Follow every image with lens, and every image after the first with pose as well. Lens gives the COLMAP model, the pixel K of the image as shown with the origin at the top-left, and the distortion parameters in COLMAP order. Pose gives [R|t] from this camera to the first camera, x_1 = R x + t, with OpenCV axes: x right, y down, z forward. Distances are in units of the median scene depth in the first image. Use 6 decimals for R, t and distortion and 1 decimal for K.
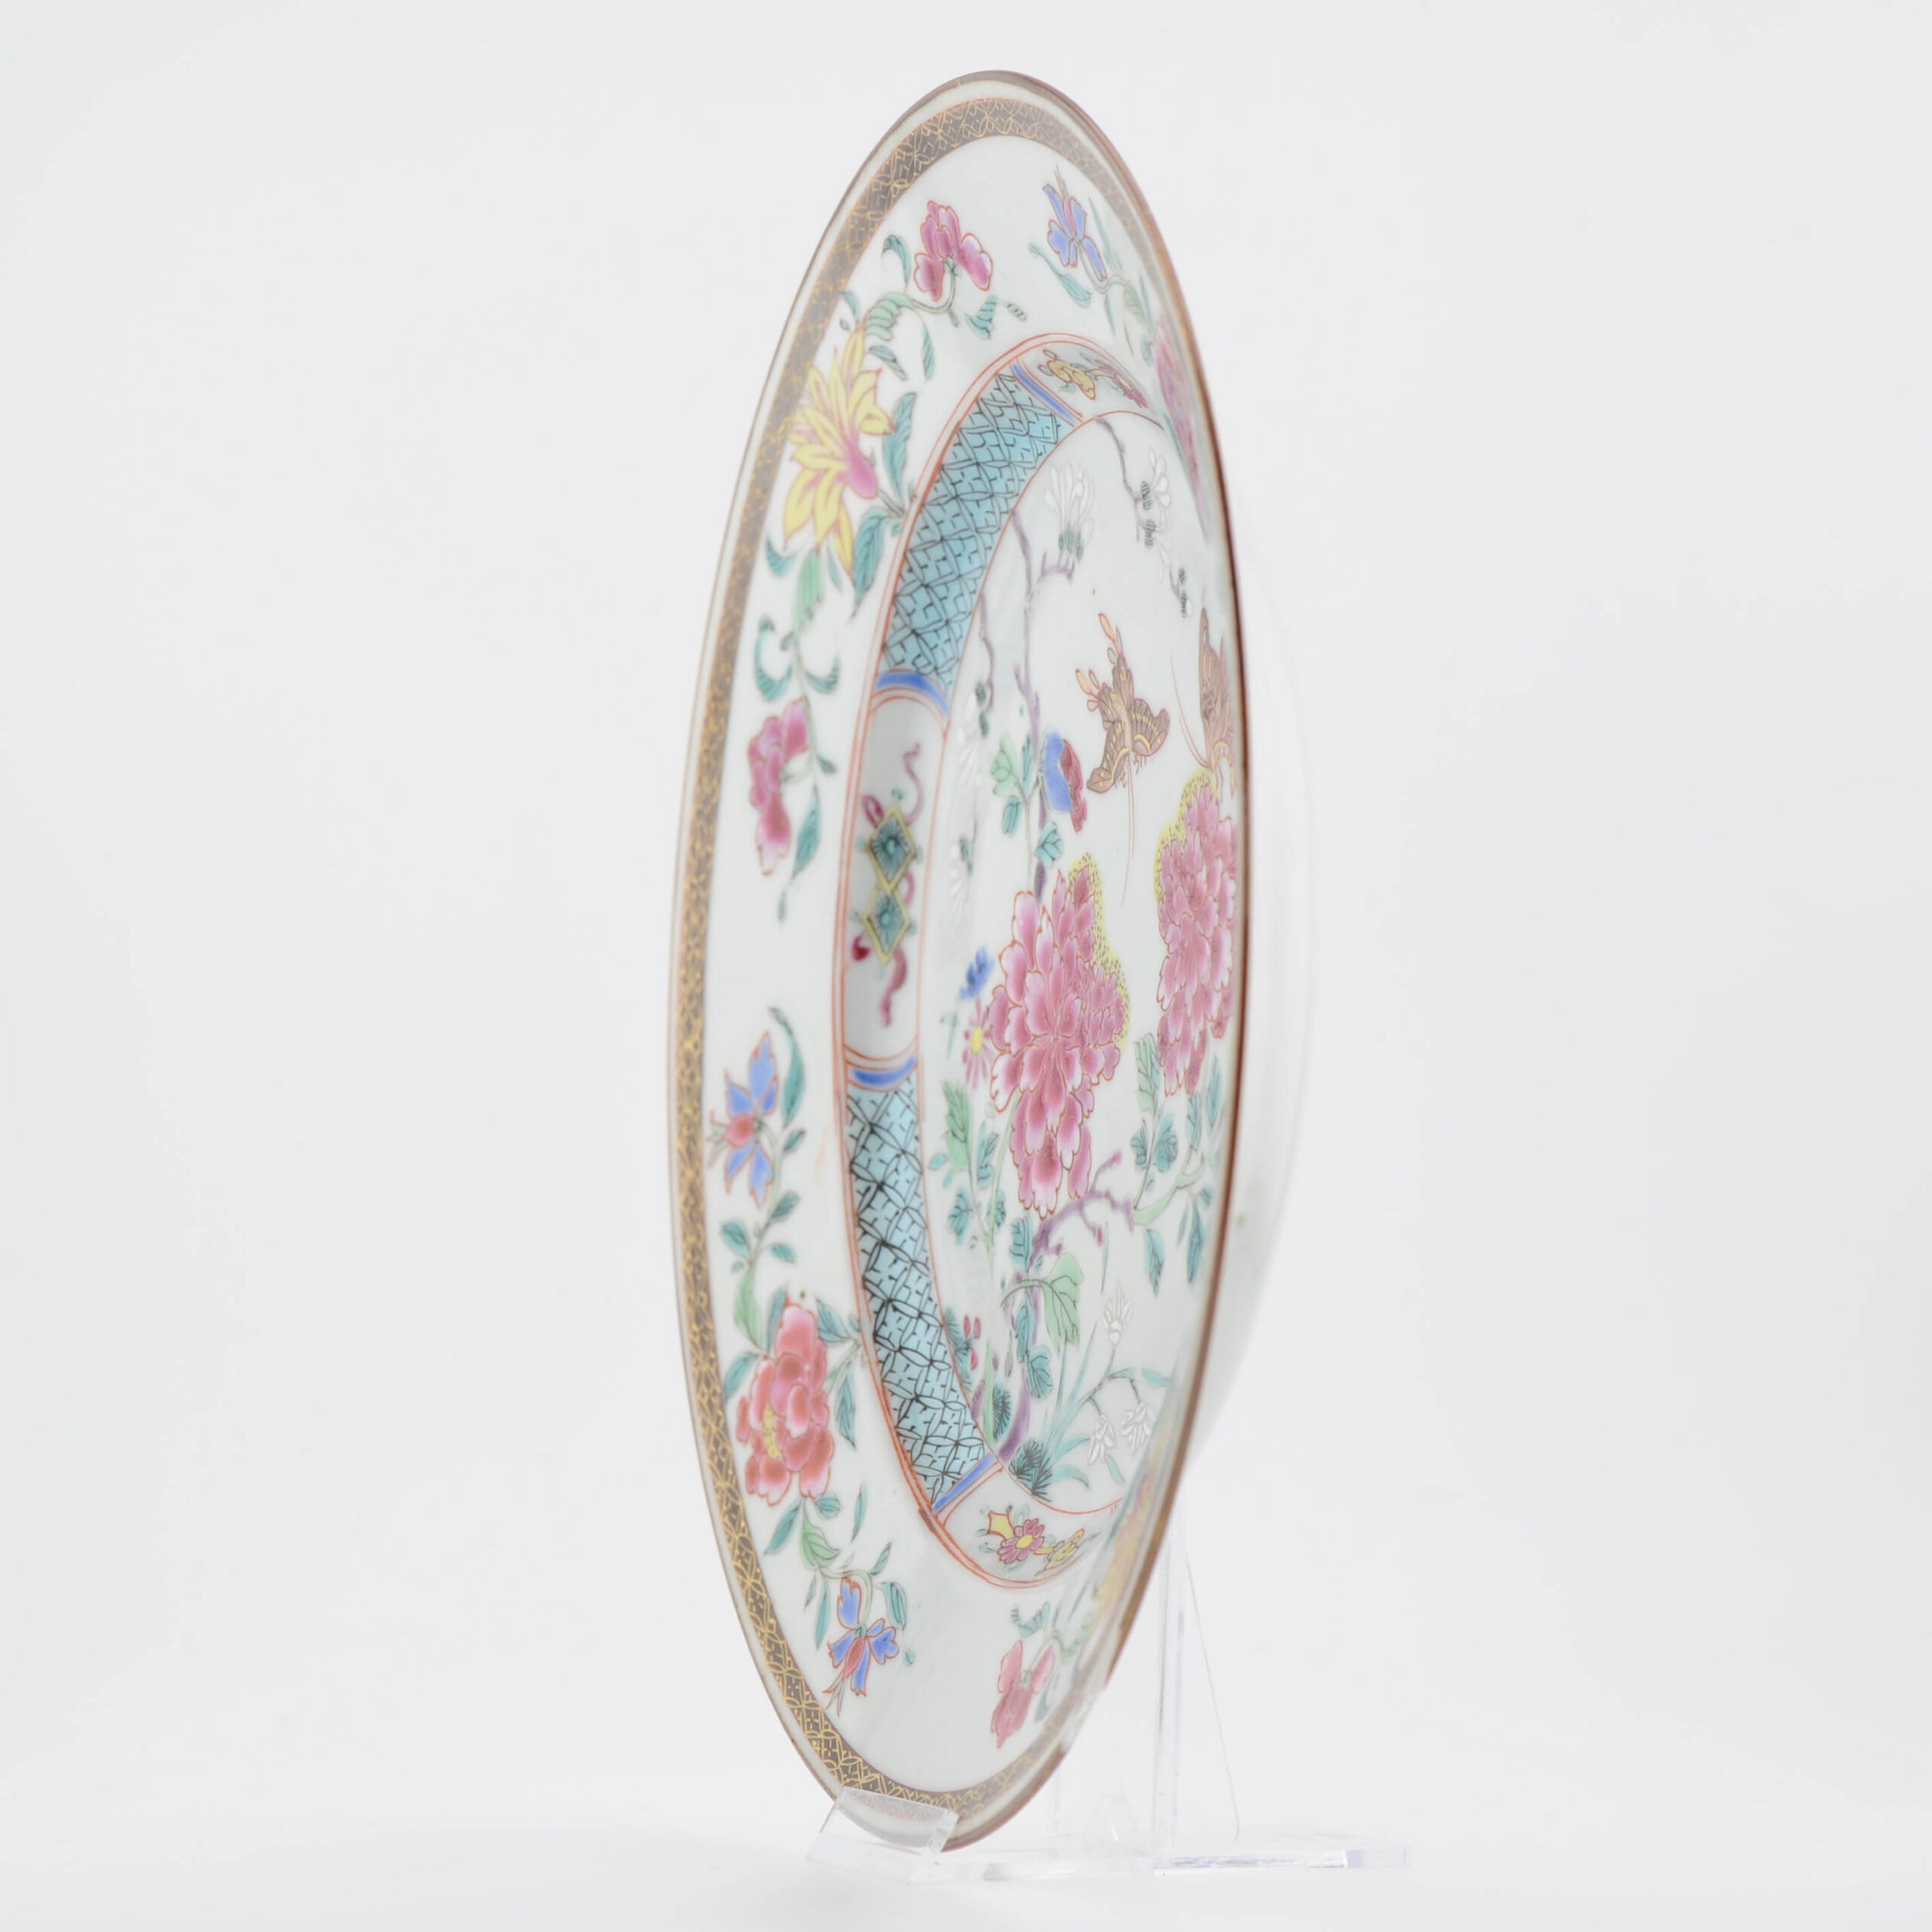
lens RADIAL K [[9198.5, 0, 965.8], [0, 9198.5, 966.1], [0, 0, 1]] dist [-0.154859, 0.000000]
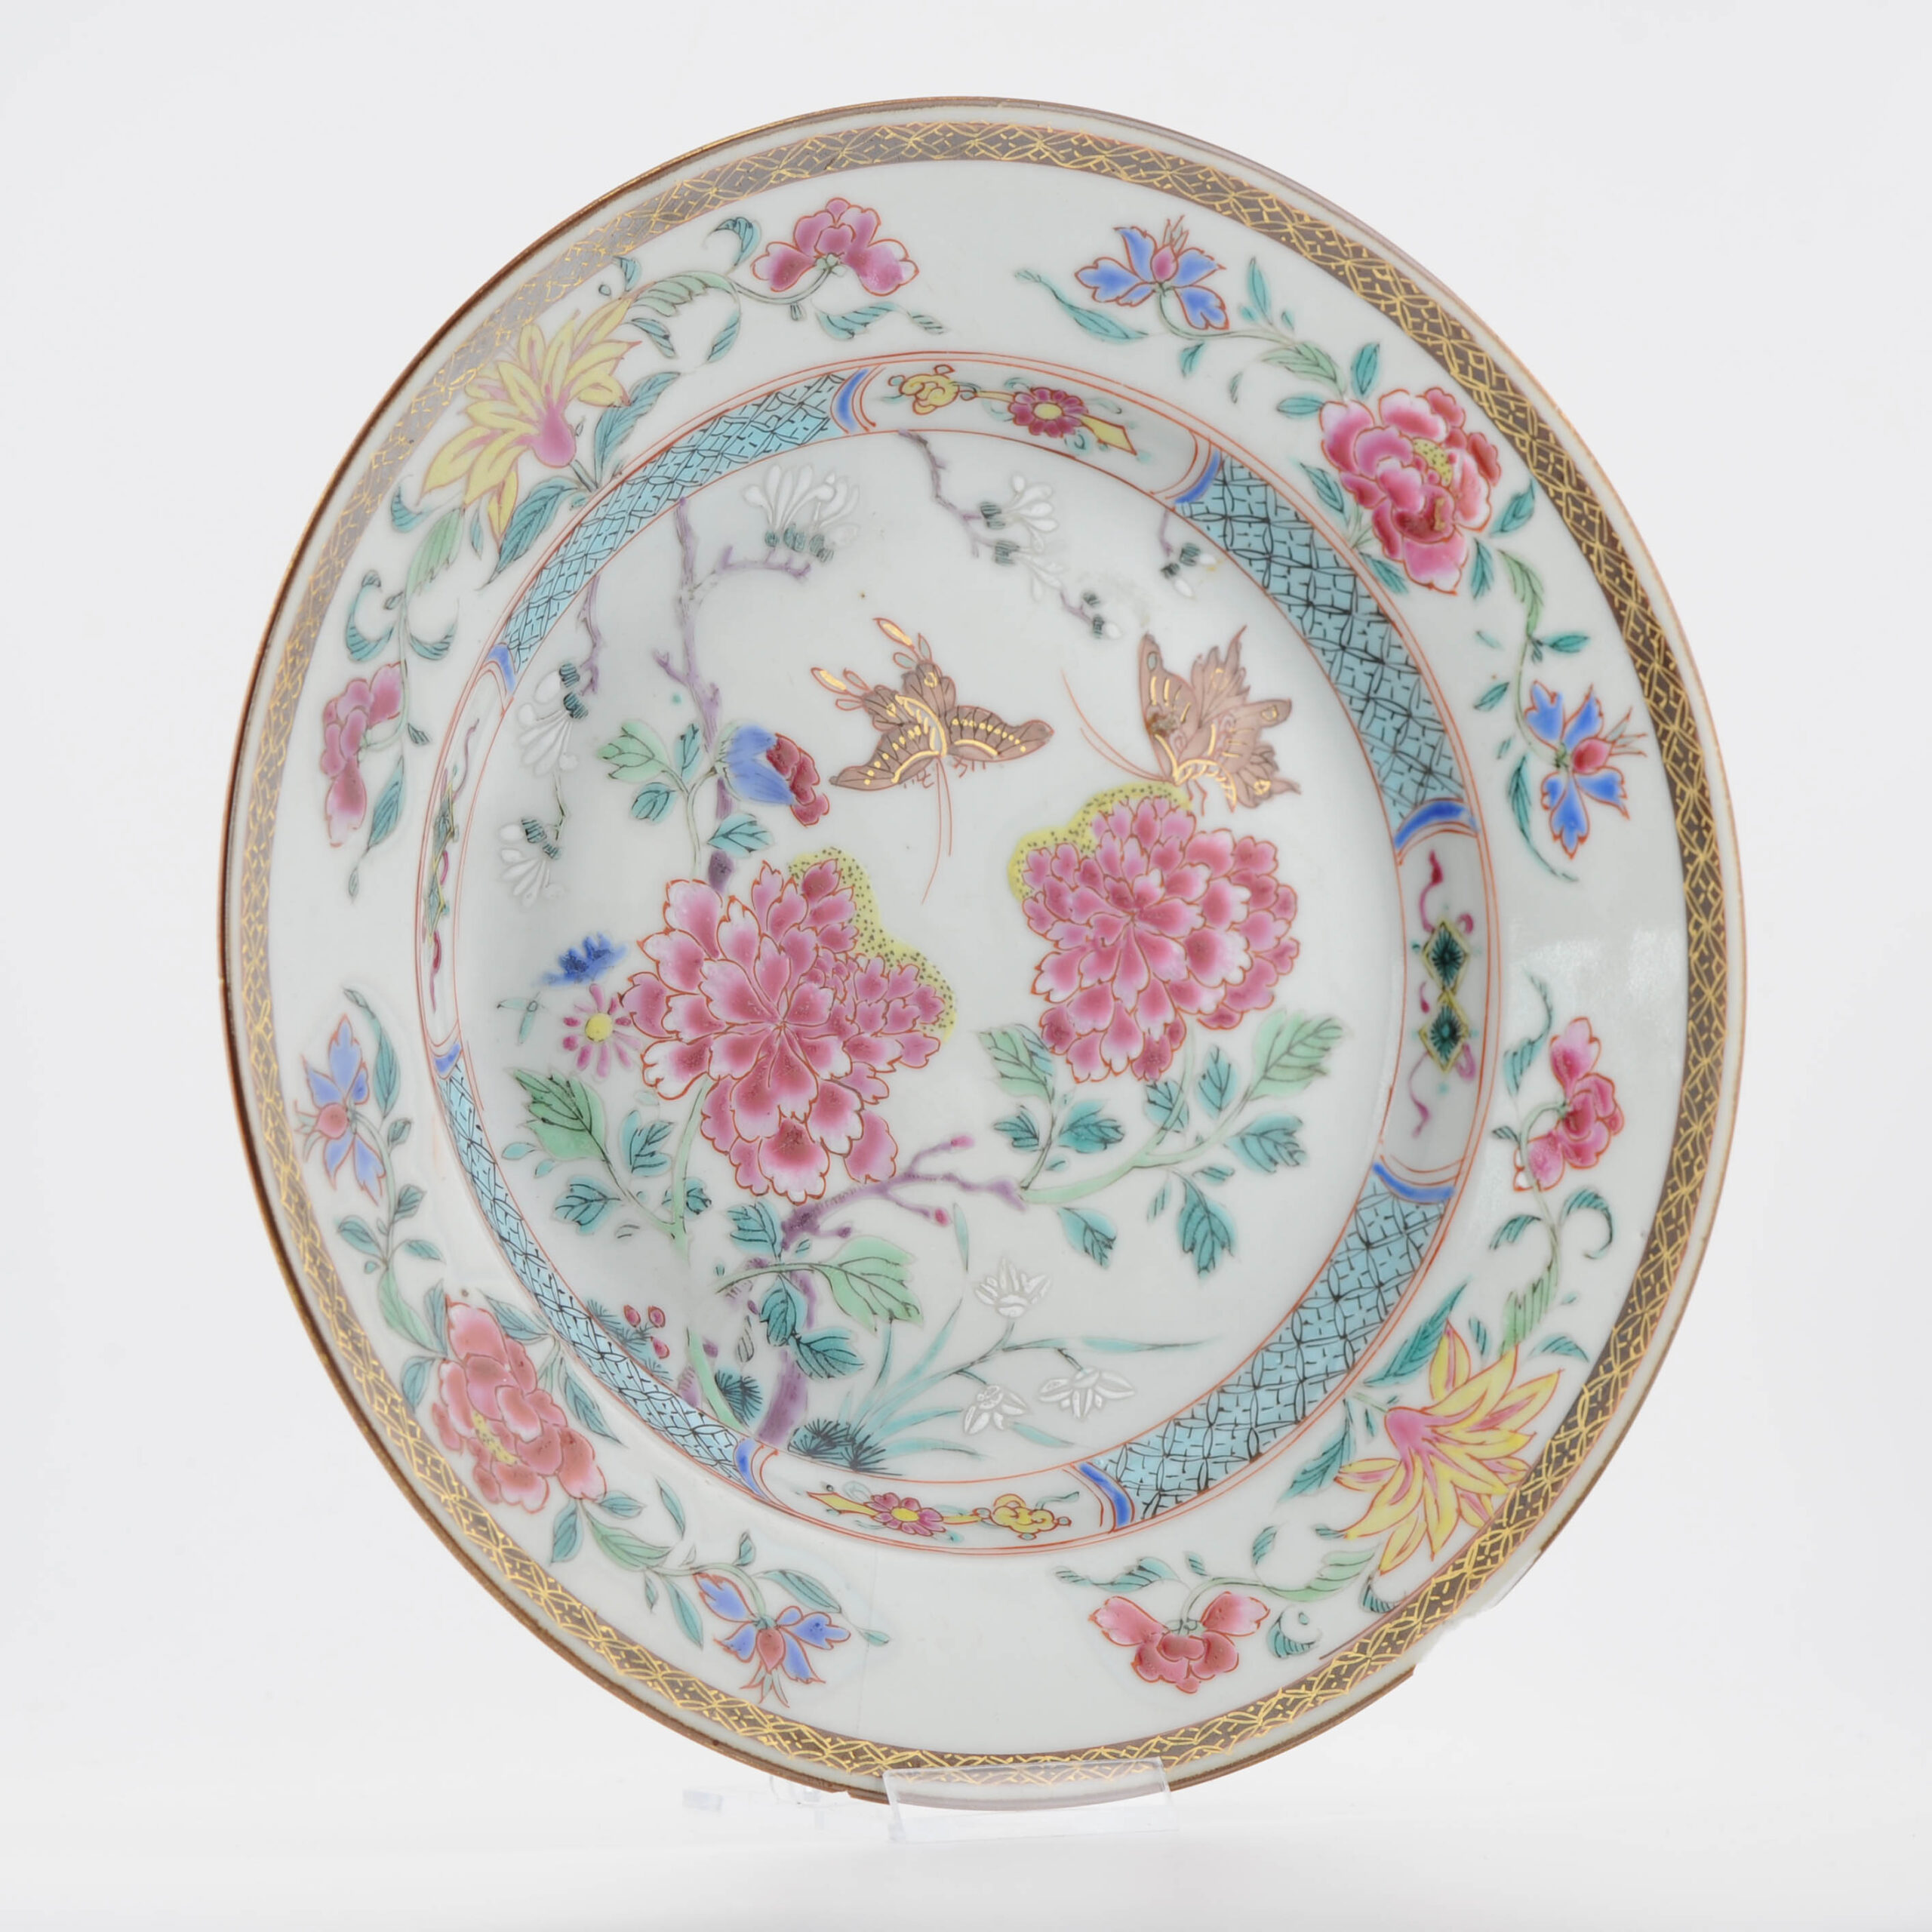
lens RADIAL K [[9198.5, 0, 961.8], [0, 9198.5, 970.8], [0, 0, 1]] dist [-0.154859, 0.000000]
pose [[-0.142060, 0.012780, 0.989776, -0.988103], [-0.011757, 0.999824, -0.014597, 0.016075], [-0.989788, -0.013710, -0.141885, 1.109438]]
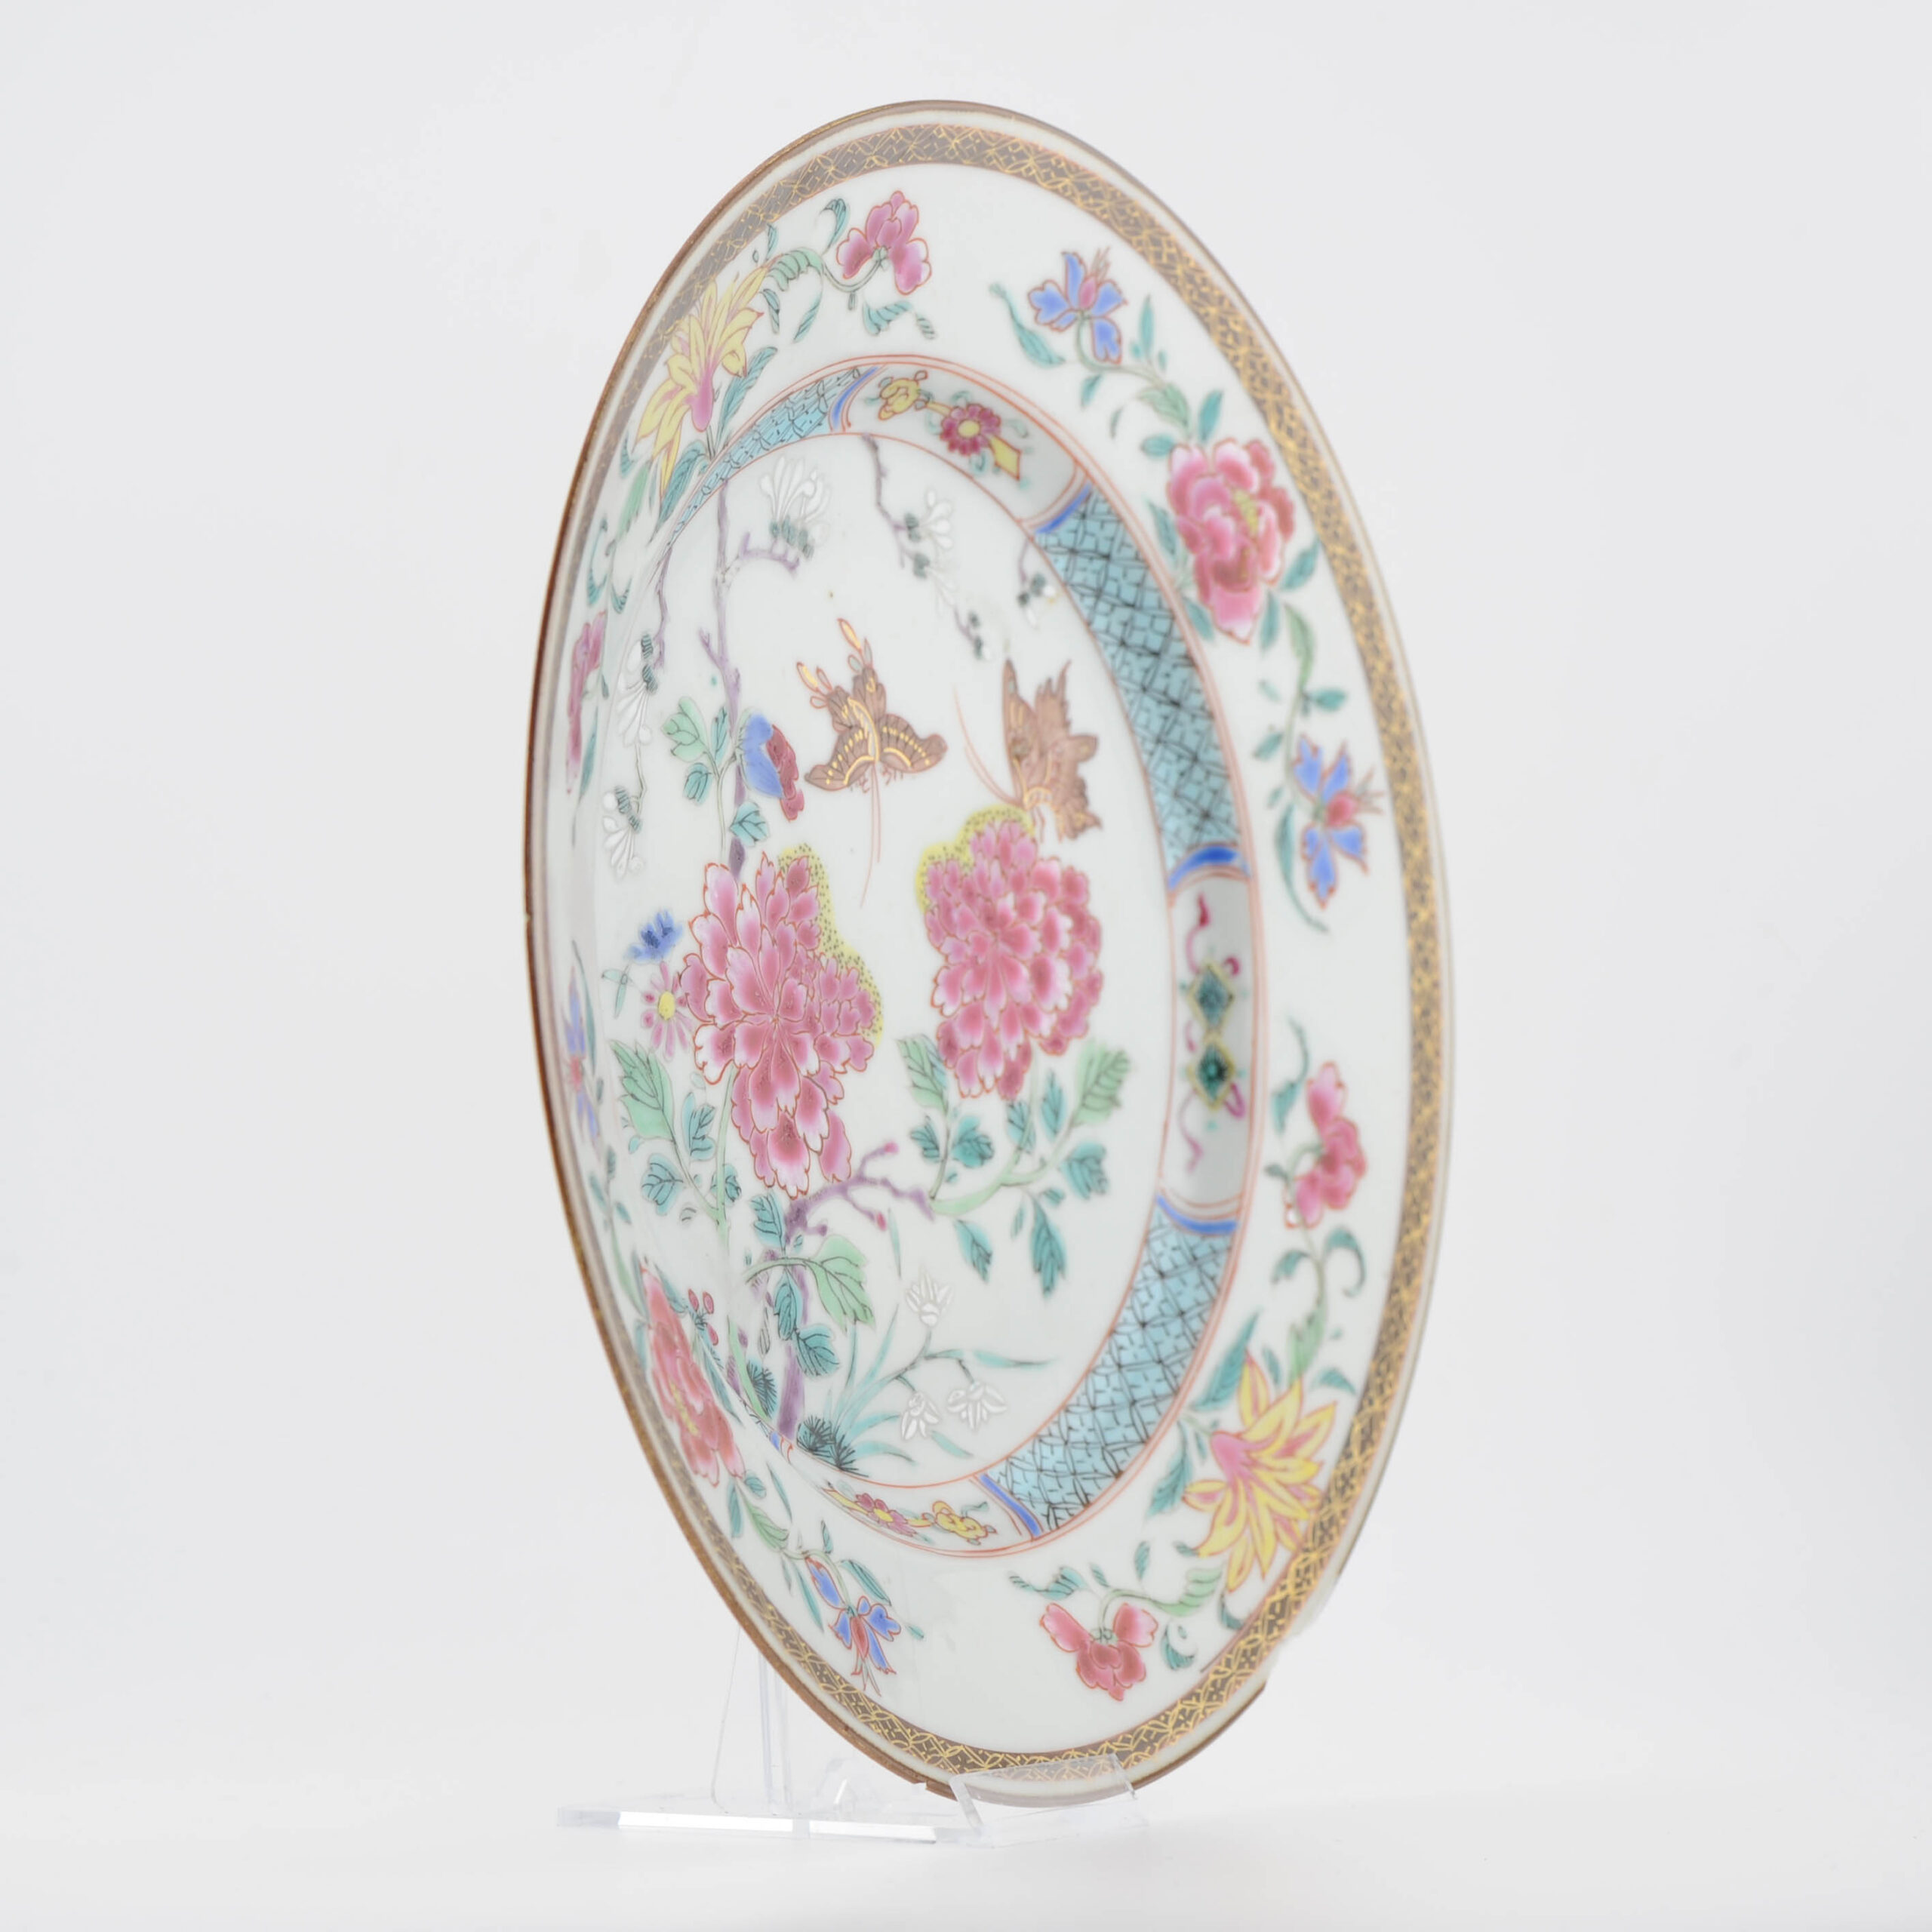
lens RADIAL K [[9198.5, 0, 966.0], [0, 9198.5, 956.1], [0, 0, 1]] dist [-0.154859, 0.000000]
pose [[-0.619166, 0.053416, 0.783441, -0.782970], [-0.025842, 0.995757, -0.088315, 0.088239], [-0.784835, -0.074927, -0.615159, 1.582772]]
